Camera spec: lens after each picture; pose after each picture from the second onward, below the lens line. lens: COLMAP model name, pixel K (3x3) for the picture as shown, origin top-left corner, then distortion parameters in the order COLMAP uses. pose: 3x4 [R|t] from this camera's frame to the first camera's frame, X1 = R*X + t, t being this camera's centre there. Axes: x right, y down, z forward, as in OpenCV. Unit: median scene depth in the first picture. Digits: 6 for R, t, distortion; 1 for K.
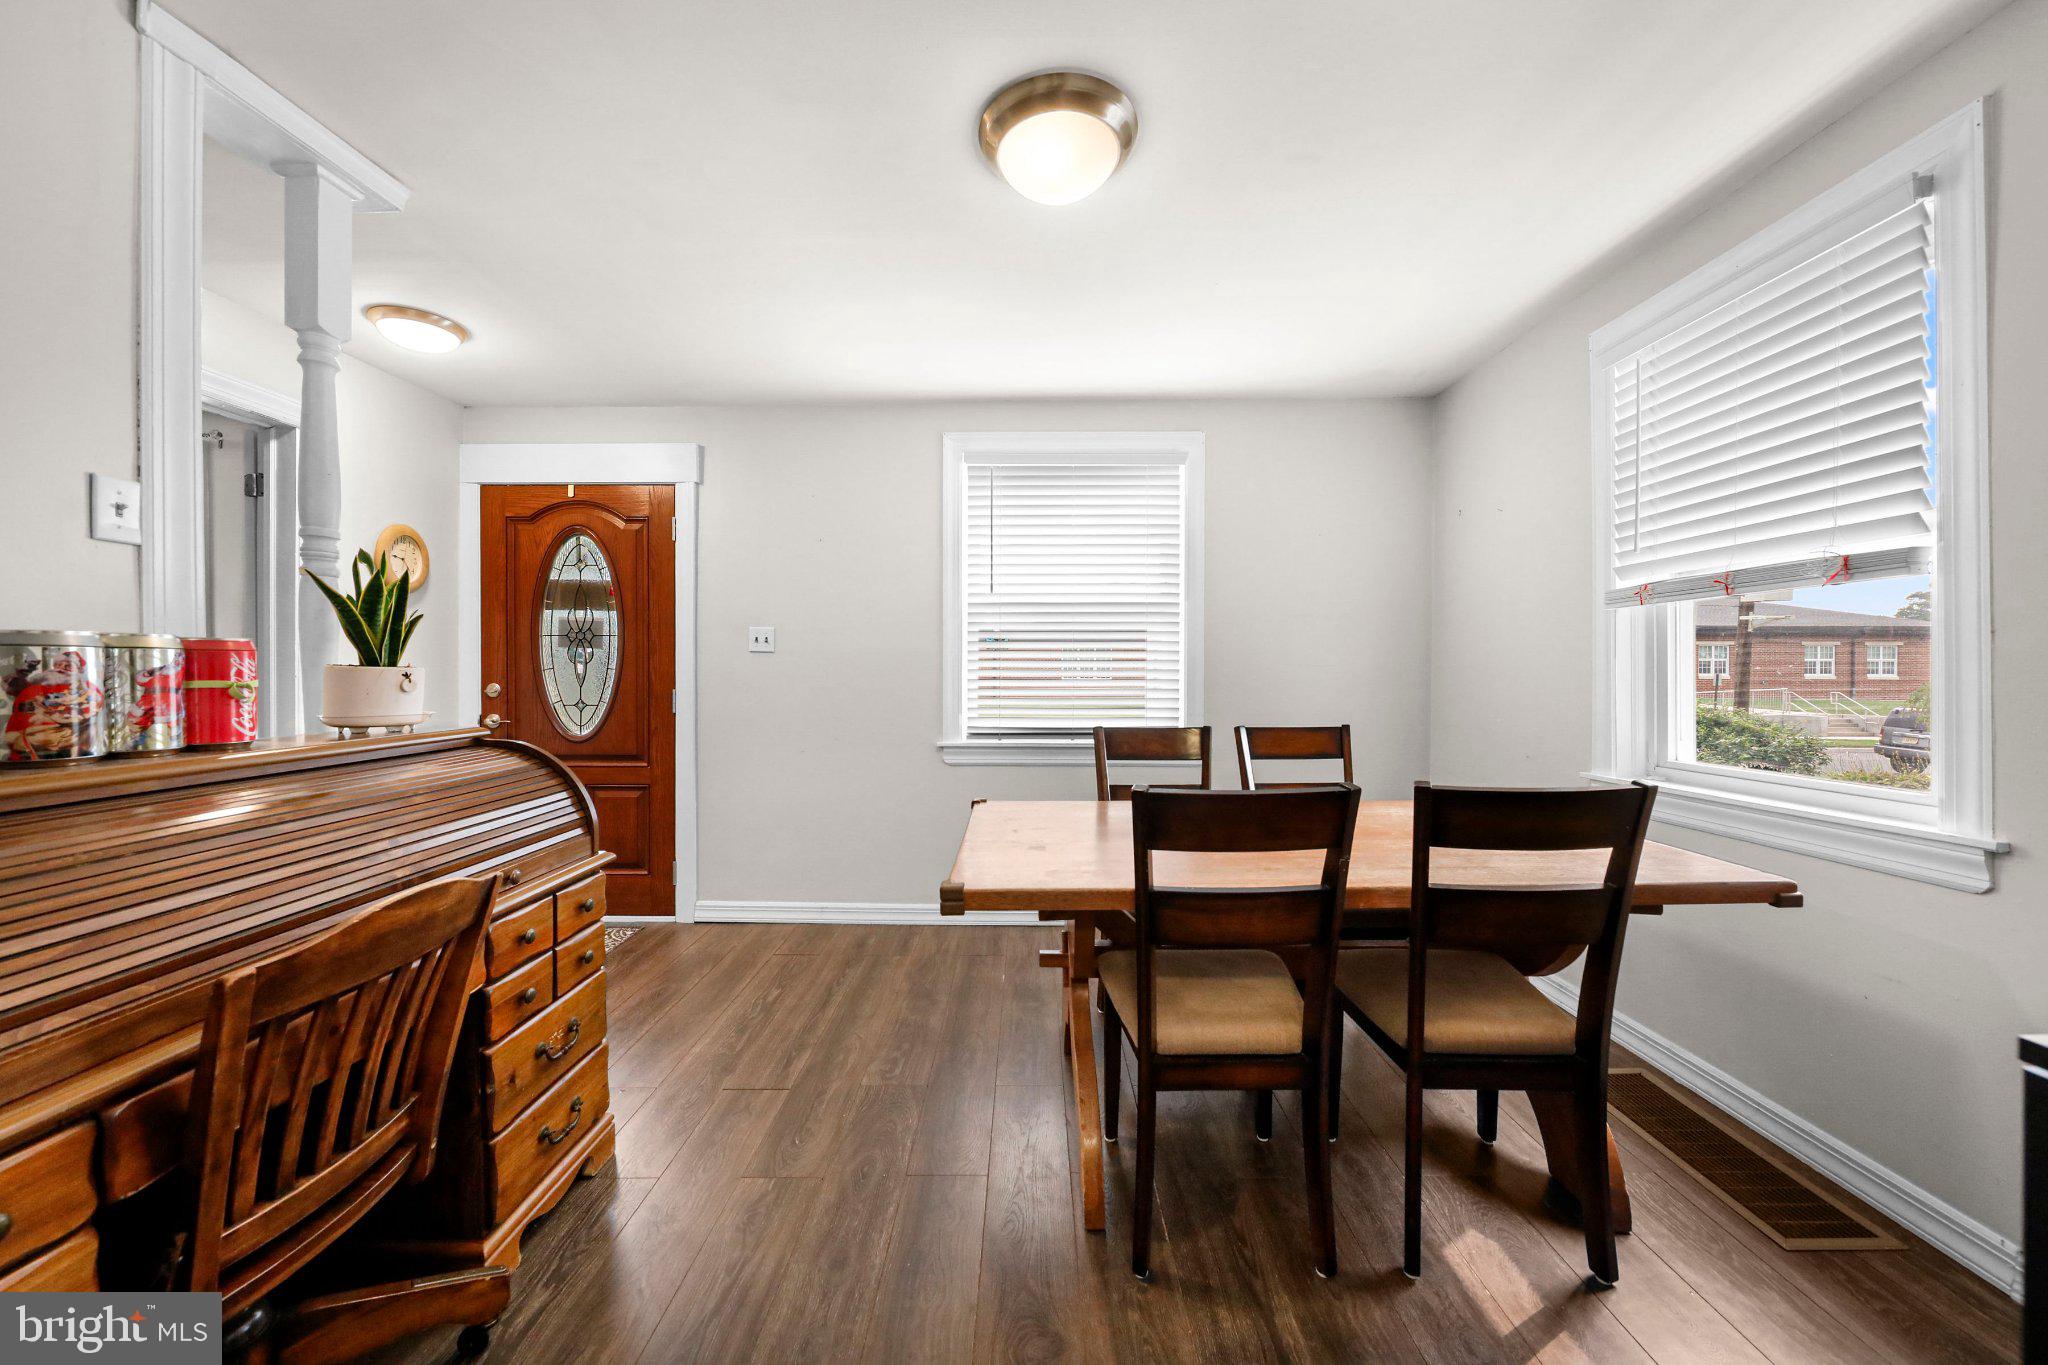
lens RADIAL K [[728.9, 0, 1025.4], [0, 728.9, 667.7], [0, 0, 1]] dist [-0.001196, -0.000162]
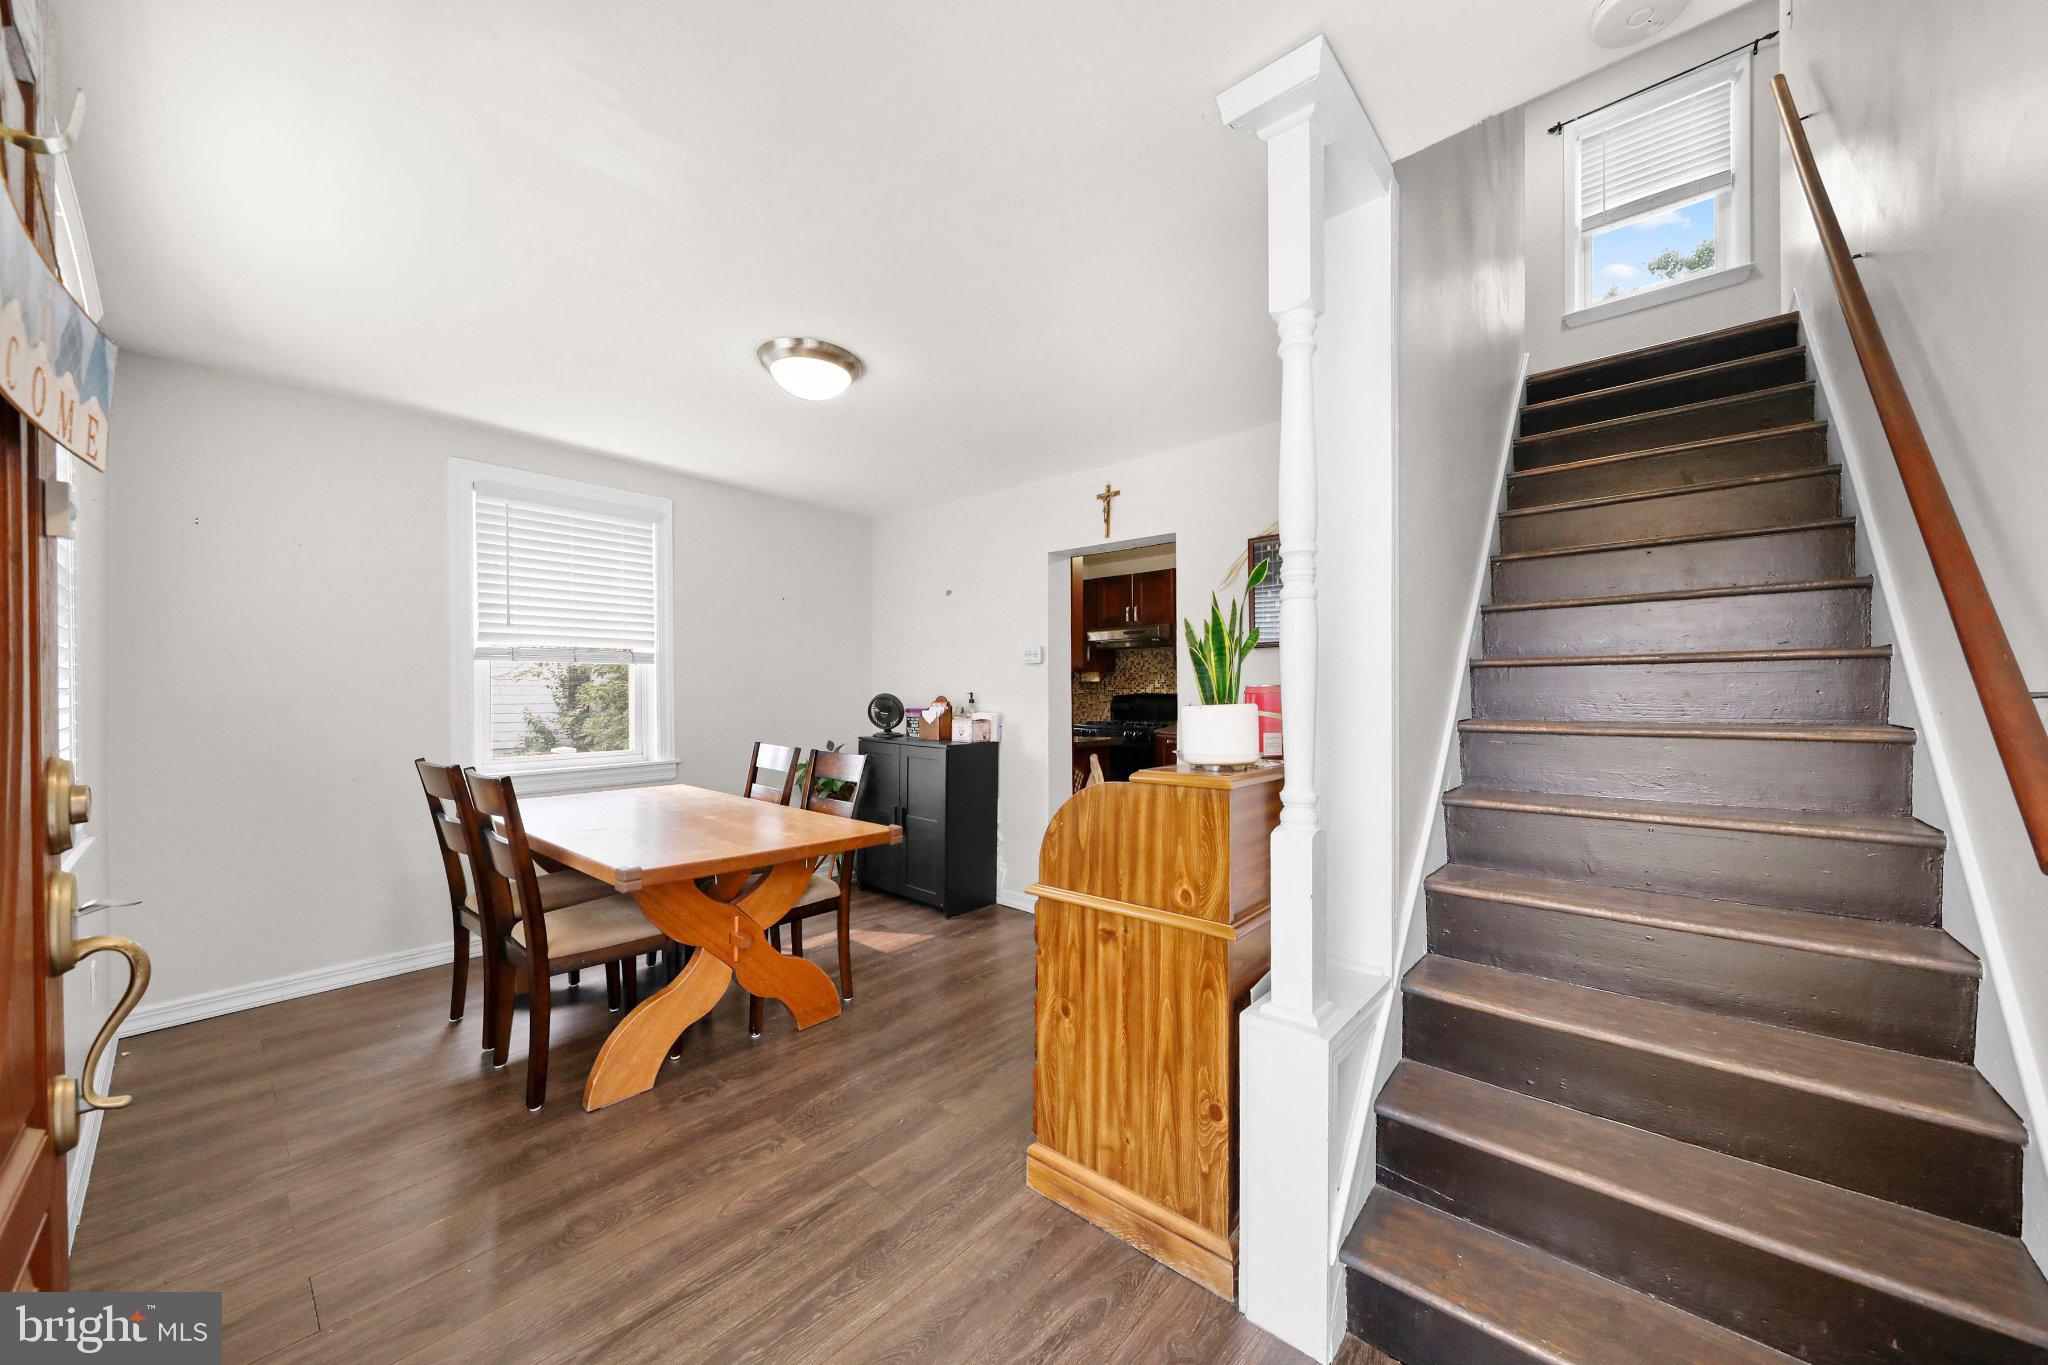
lens RADIAL K [[728.9, 0, 1020.0], [0, 728.9, 687.7], [0, 0, 1]] dist [-0.001196, -0.000162]
pose [[-0.761491, 0.000157, 0.648175, -0.981710], [0.004733, 0.999975, 0.005318, -0.029404], [-0.648158, 0.007117, -0.761473, 1.423258]]
